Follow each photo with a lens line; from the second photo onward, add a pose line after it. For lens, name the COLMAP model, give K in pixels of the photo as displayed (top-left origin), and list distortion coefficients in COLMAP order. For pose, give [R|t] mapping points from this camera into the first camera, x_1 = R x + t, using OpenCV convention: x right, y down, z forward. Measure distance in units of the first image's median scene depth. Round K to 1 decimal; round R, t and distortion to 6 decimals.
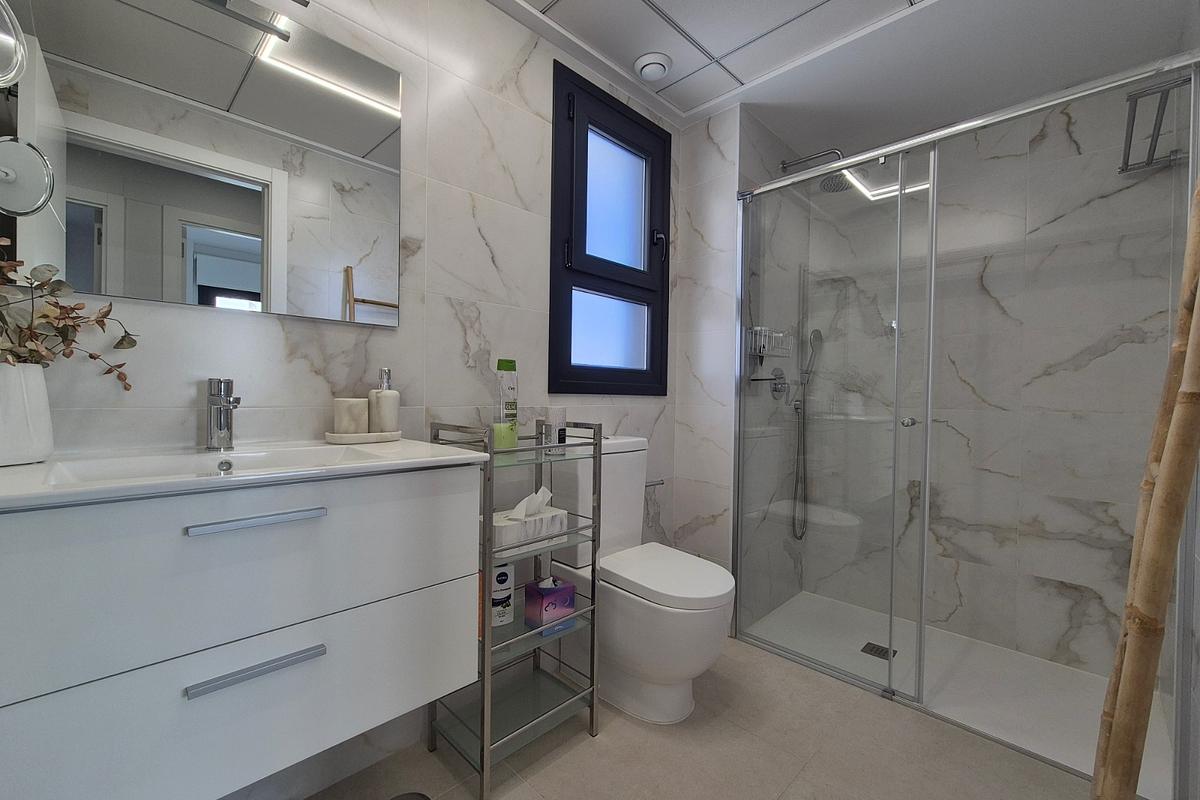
lens RADIAL K [[483.2, 0, 600.0], [0, 483.2, 400.0], [0, 0, 1]] dist [0.001977, -0.000260]
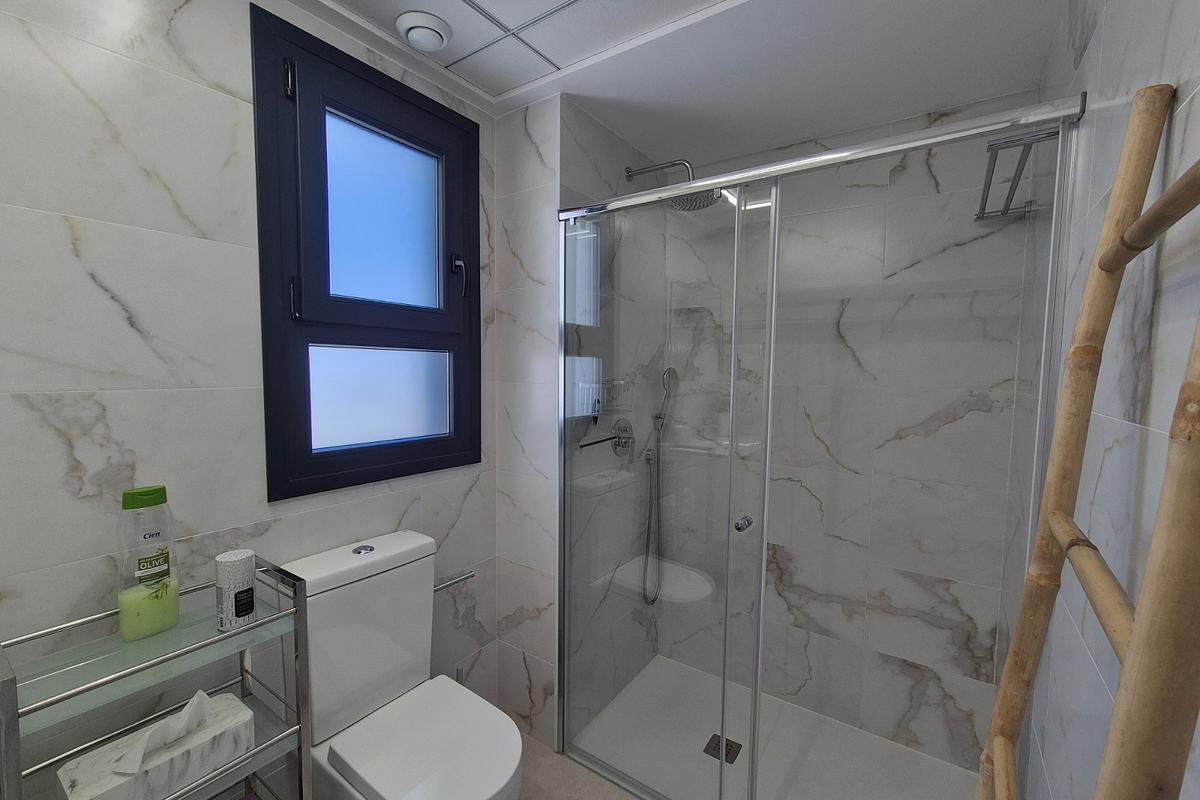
lens RADIAL K [[488.9, 0, 600.0], [0, 488.9, 400.0], [0, 0, 1]] dist [-0.000890, -0.000098]
pose [[0.984463, -0.013063, 0.175104, 0.215228], [0.002746, 0.998252, 0.059036, -0.177566], [-0.175569, -0.057638, 0.982778, 0.204221]]
